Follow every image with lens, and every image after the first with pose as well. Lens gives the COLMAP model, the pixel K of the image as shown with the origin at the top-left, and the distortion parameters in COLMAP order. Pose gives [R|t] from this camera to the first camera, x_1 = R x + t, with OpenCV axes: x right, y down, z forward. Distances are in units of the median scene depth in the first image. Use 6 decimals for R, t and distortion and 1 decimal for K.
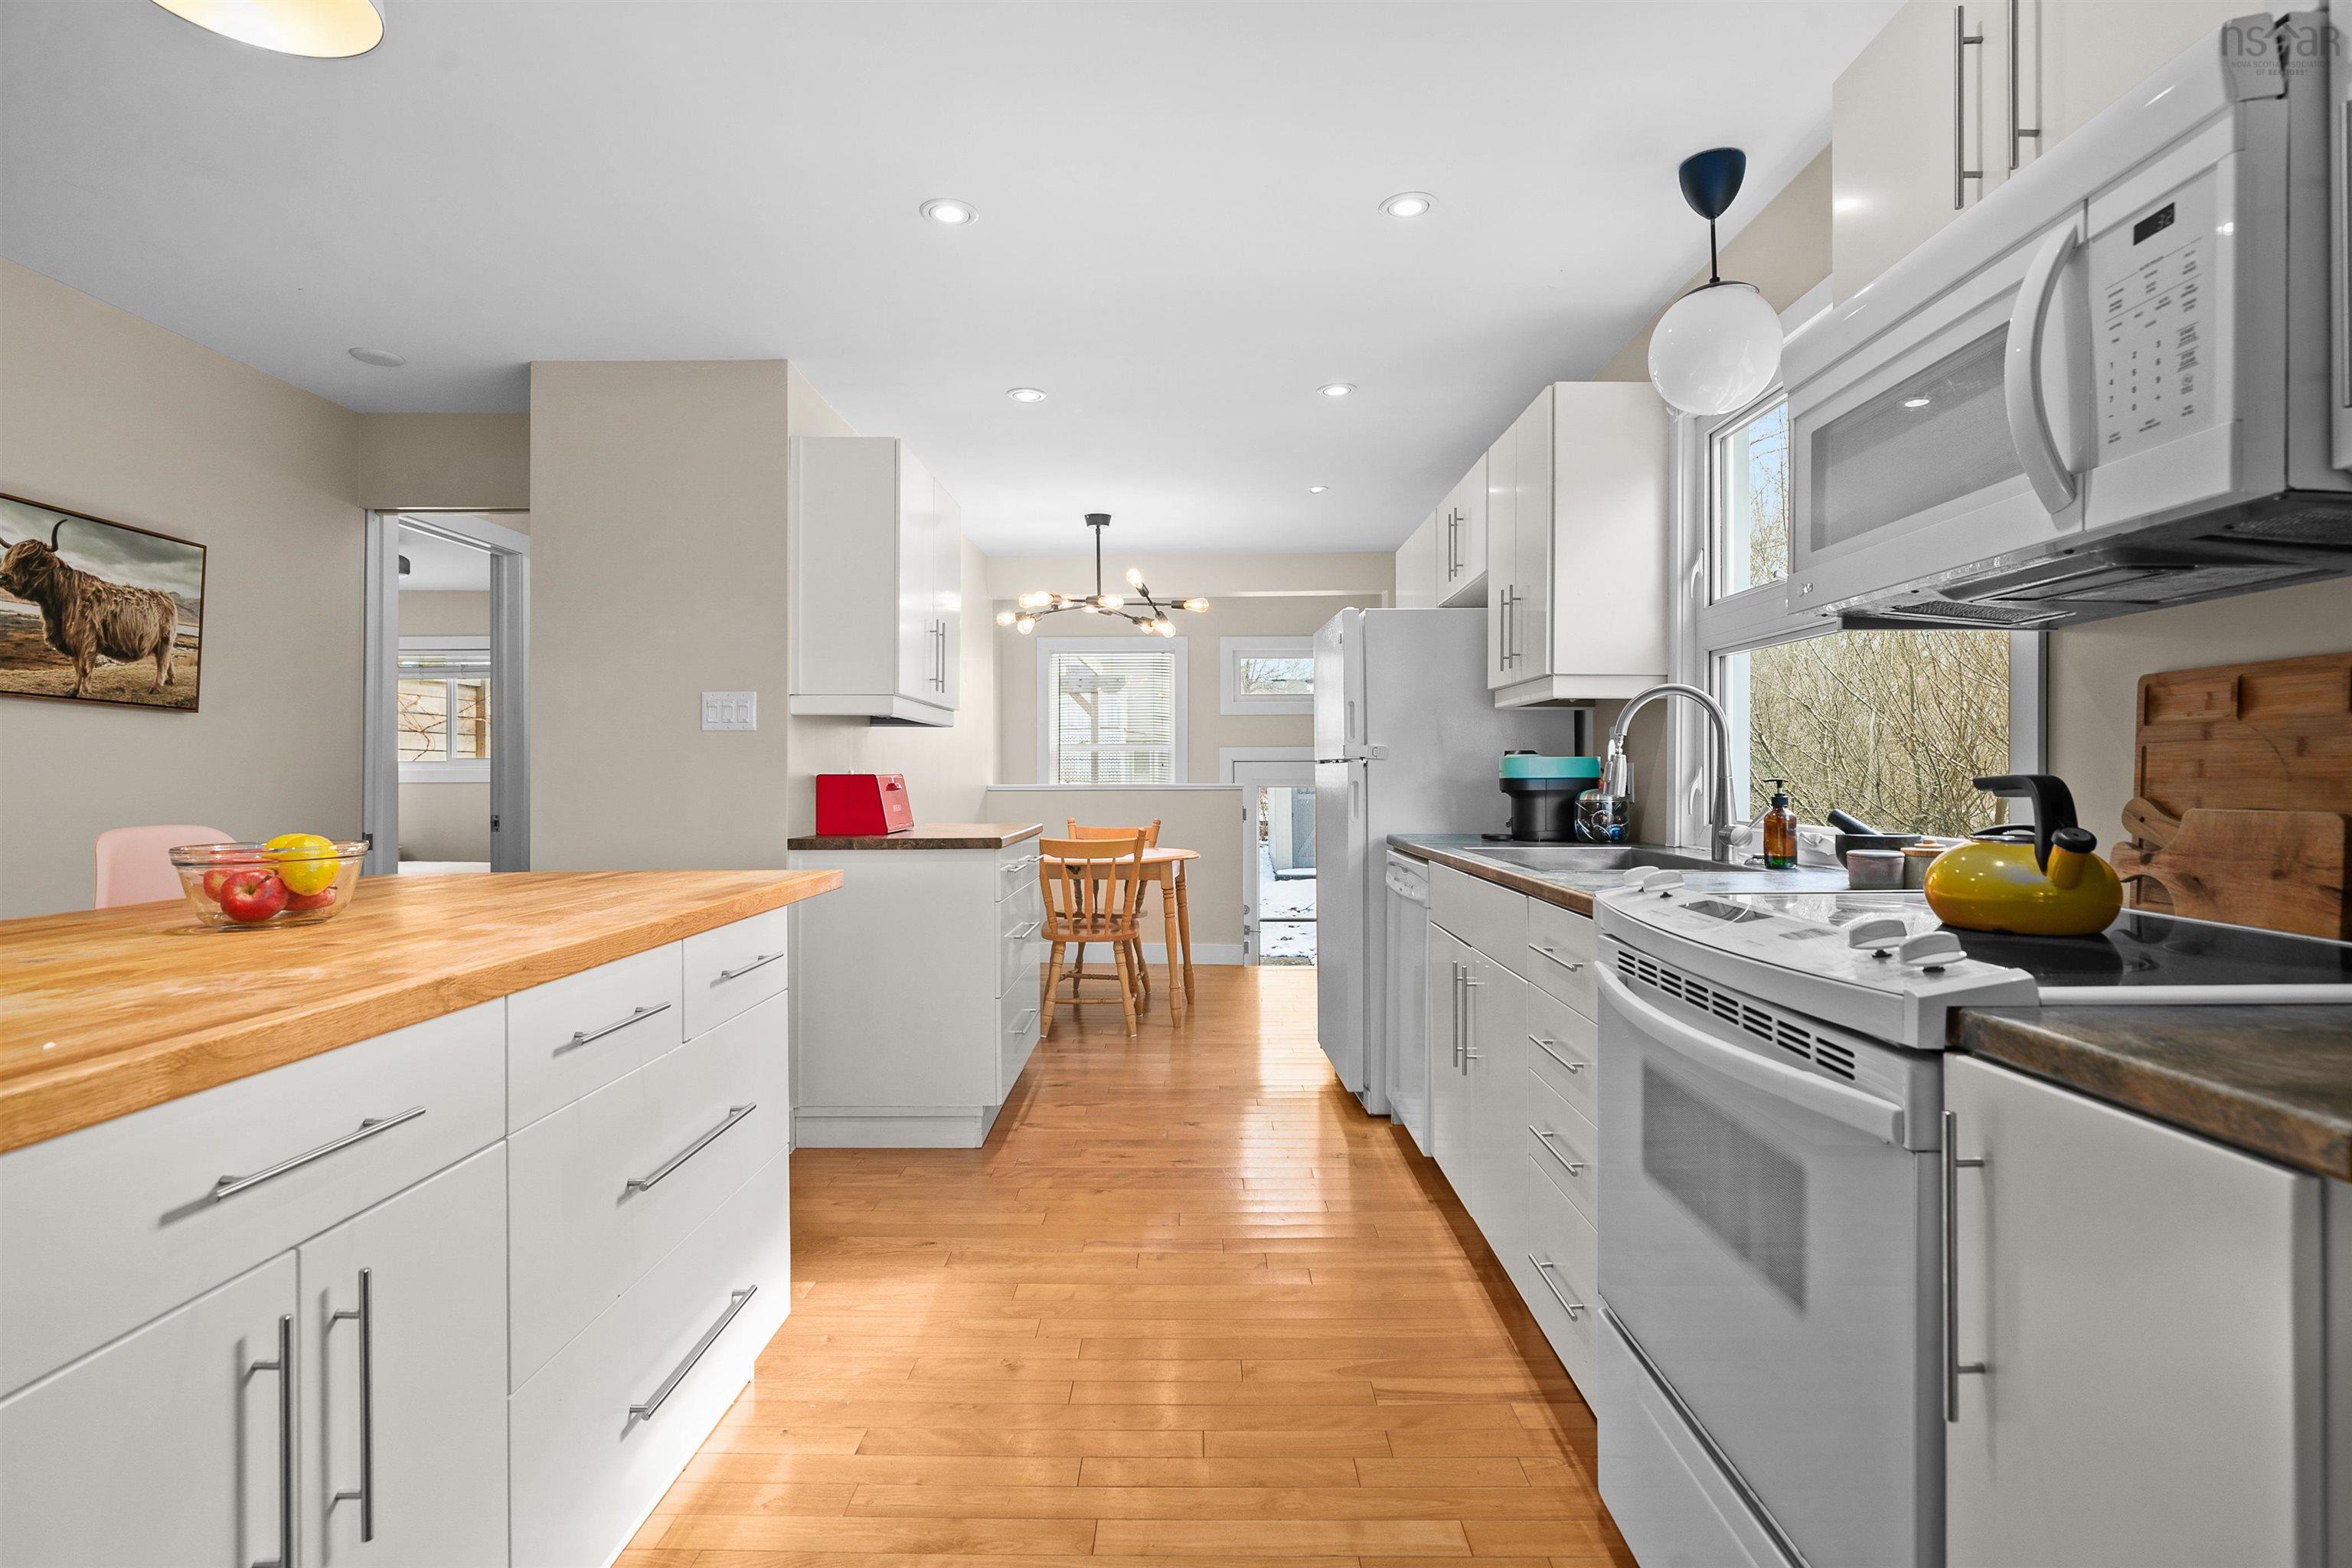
lens RADIAL K [[1193.2, 0, 1193.0], [0, 1193.2, 776.1], [0, 0, 1]] dist [0.008234, -0.000388]
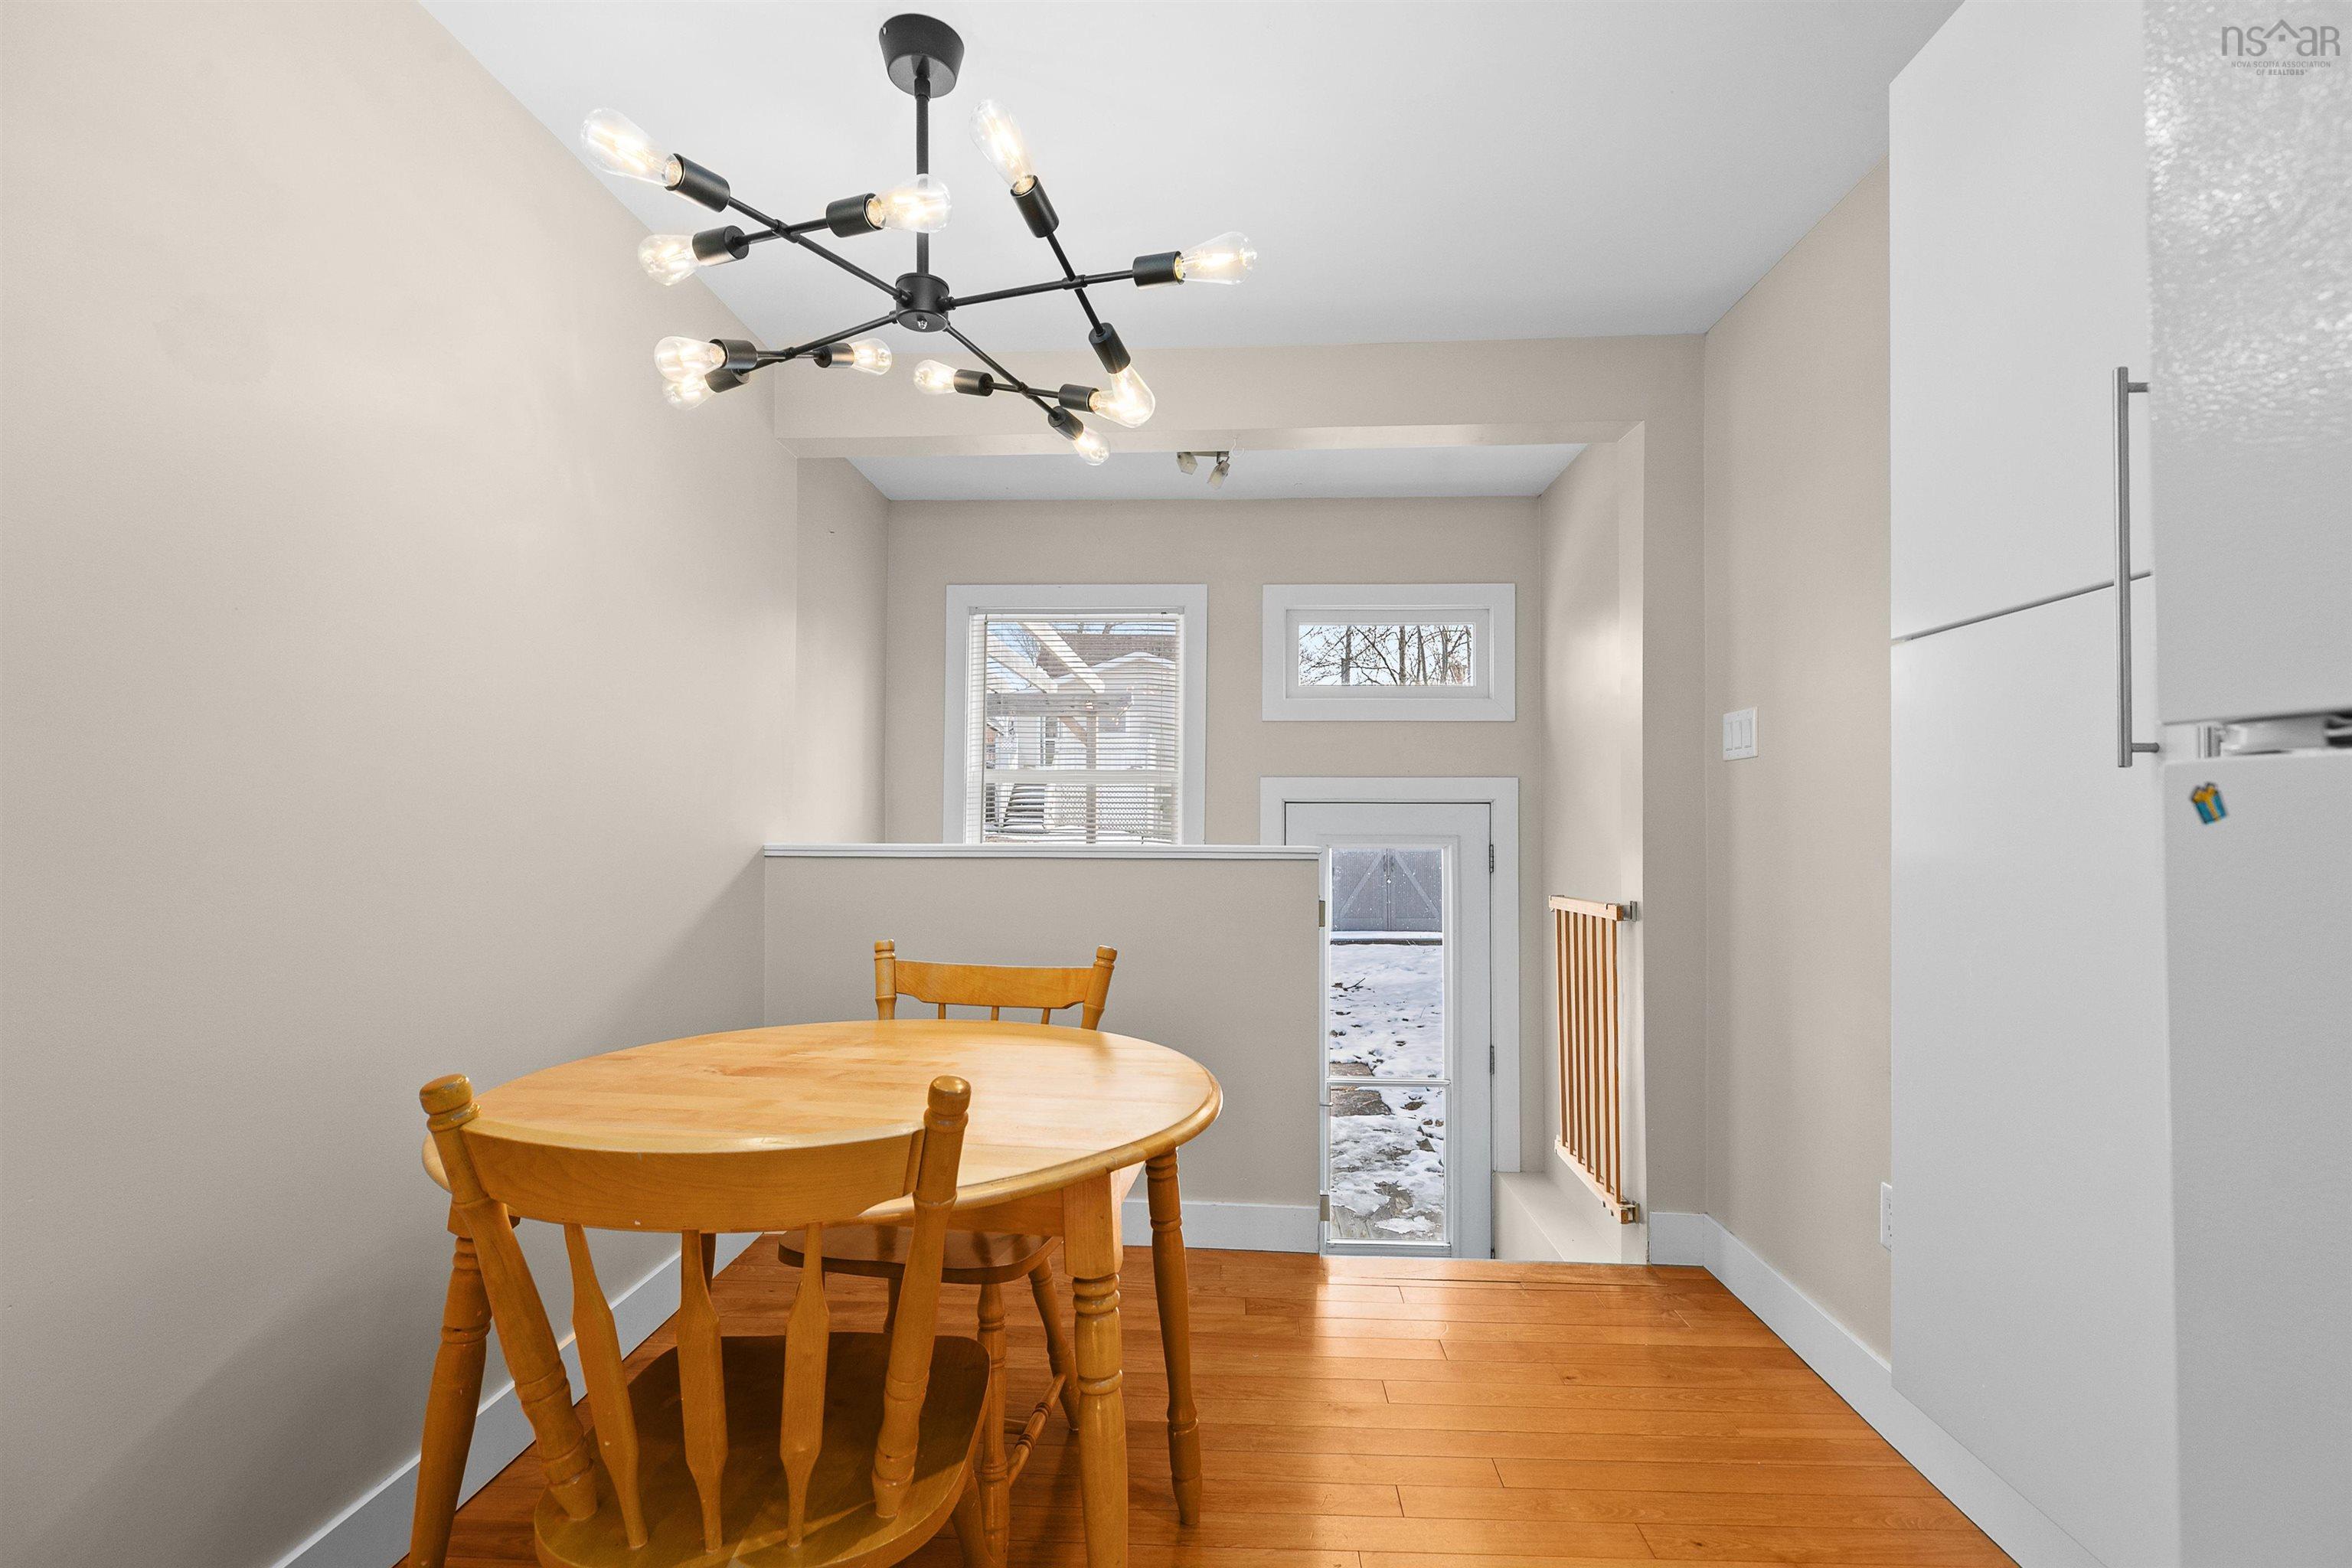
lens RADIAL K [[1067.4, 0, 1175.2], [0, 1067.4, 795.7], [0, 0, 1]] dist [0.004234, 0.000394]
pose [[0.999248, 0.005179, -0.038438, 0.002779], [-0.005868, 0.999824, -0.017826, -0.011091], [0.038339, 0.018038, 0.999102, 0.803767]]
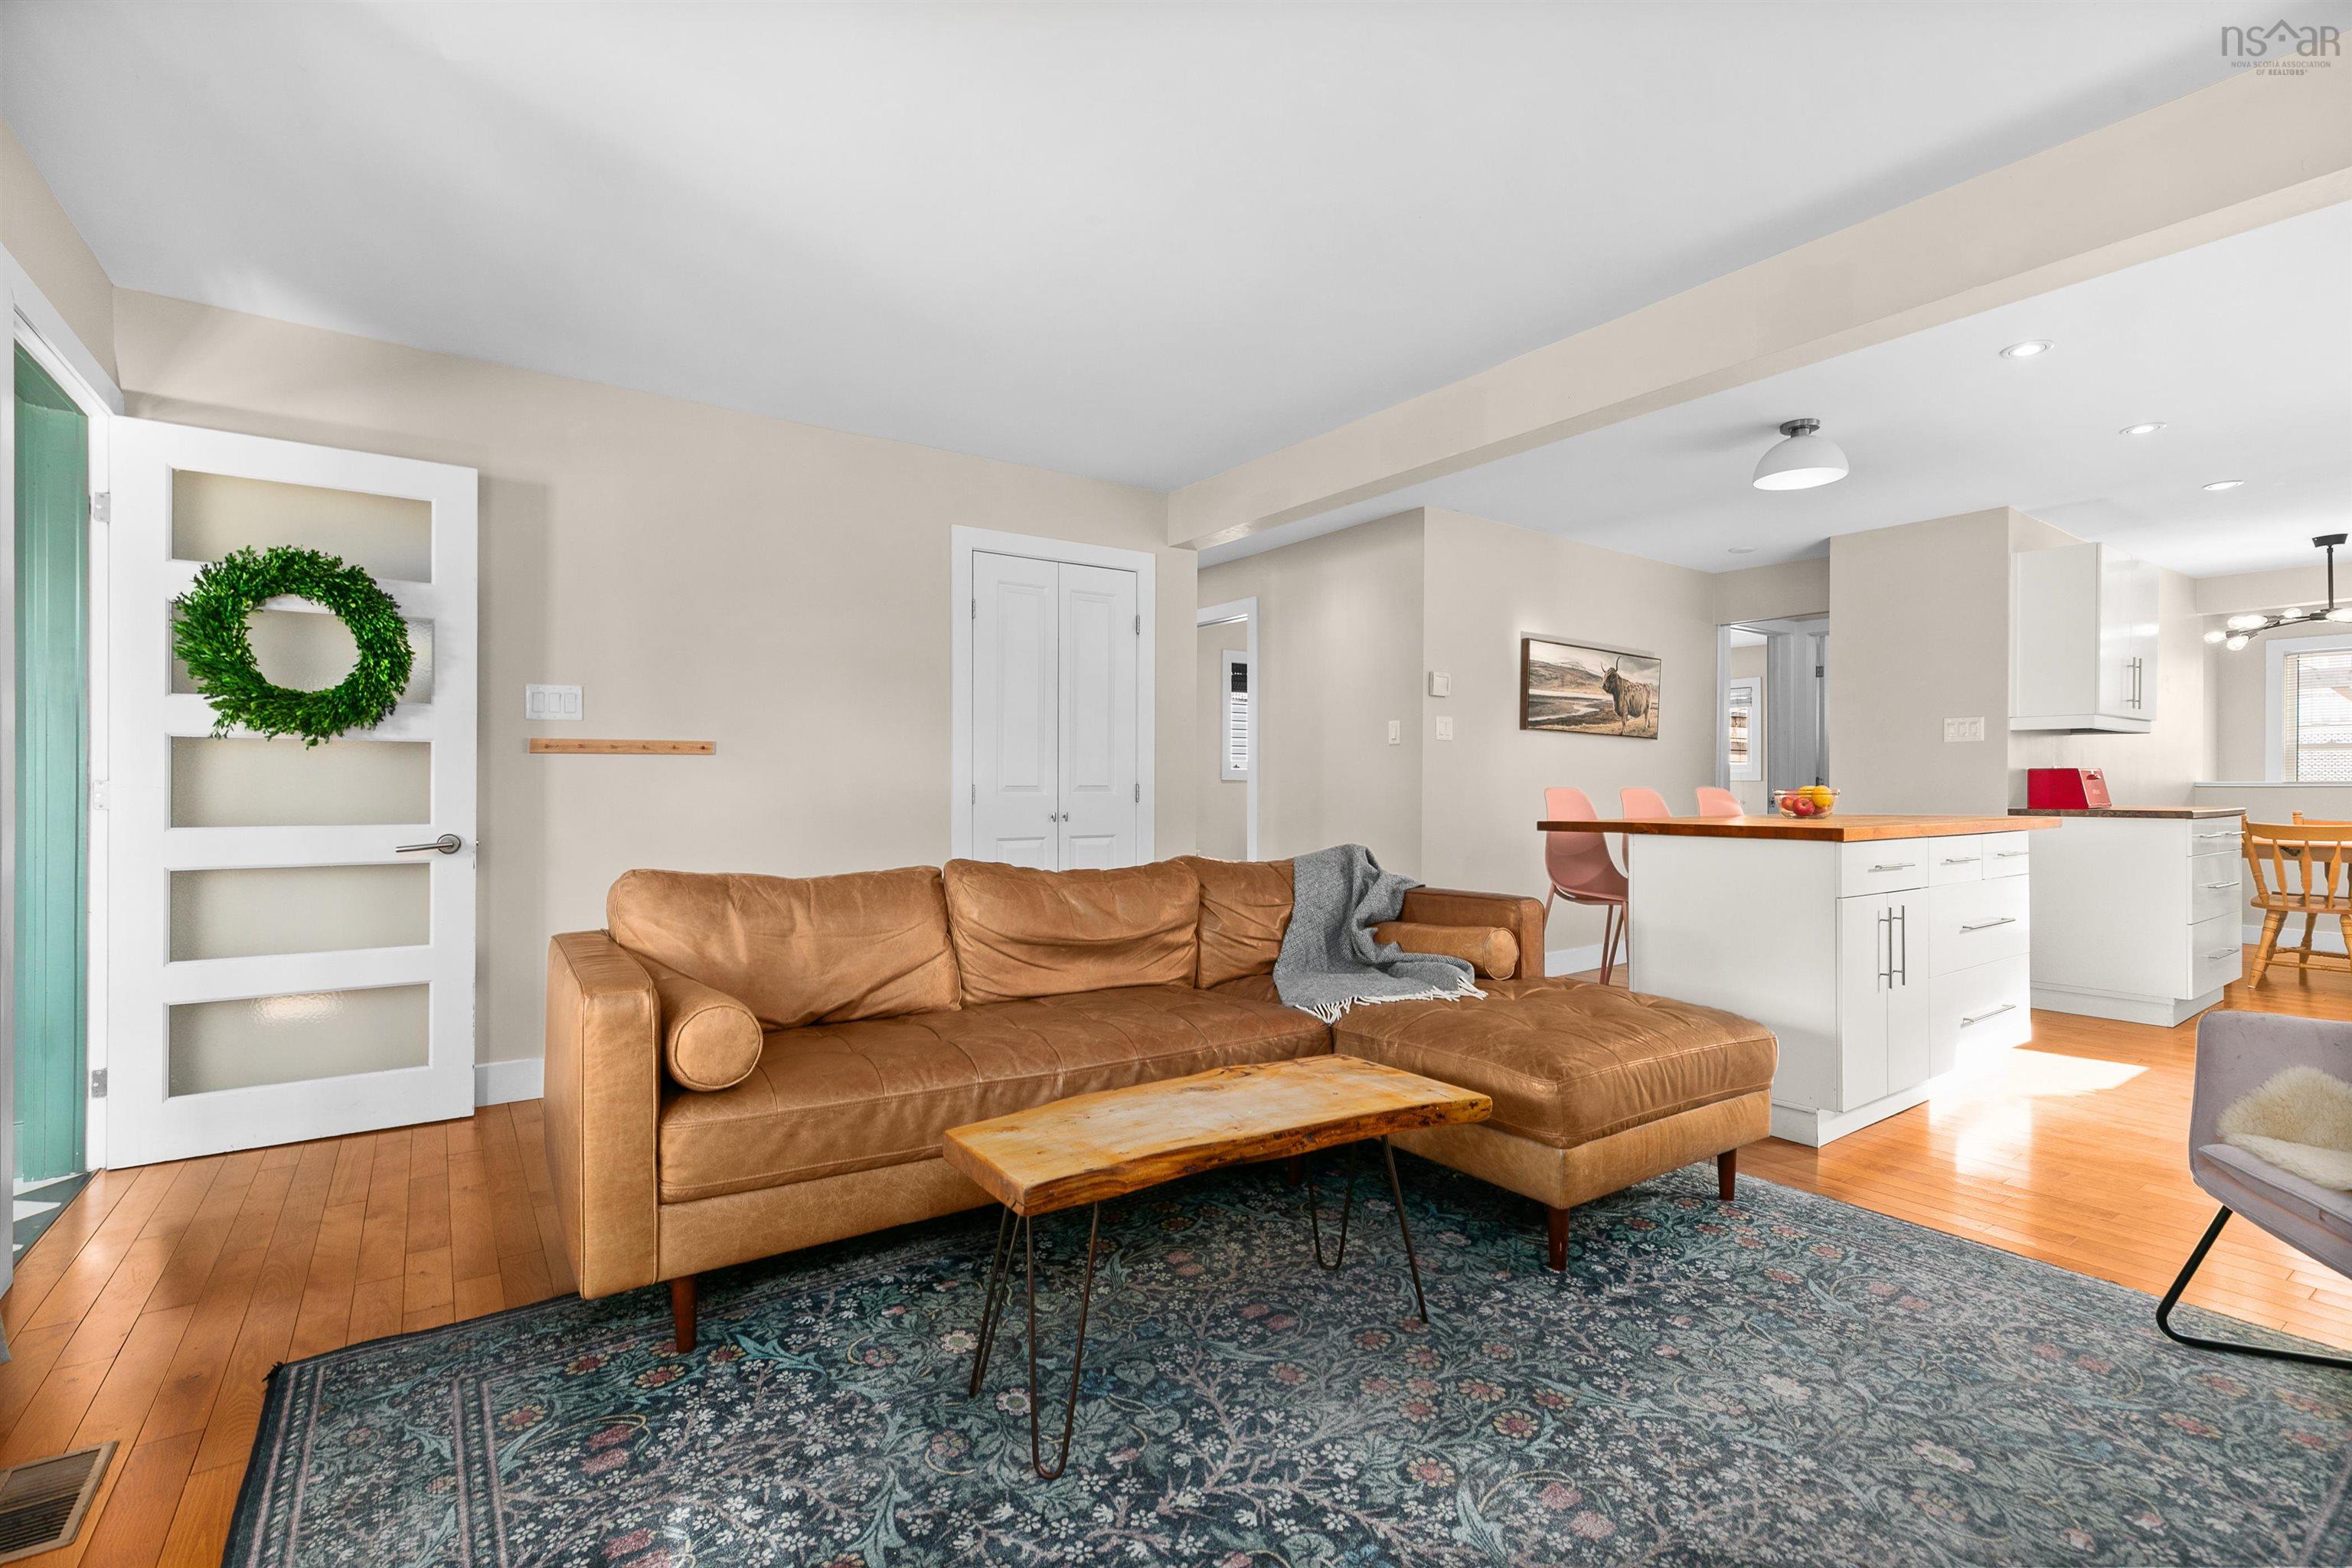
lens RADIAL K [[1067.4, 0, 1169.8], [0, 1067.4, 784.2], [0, 0, 1]] dist [0.004234, 0.000394]
pose [[0.581750, 0.003734, -0.813359, 0.116680], [-0.002371, 0.999993, 0.002895, 0.012882], [0.813364, 0.000244, 0.581754, -0.505105]]
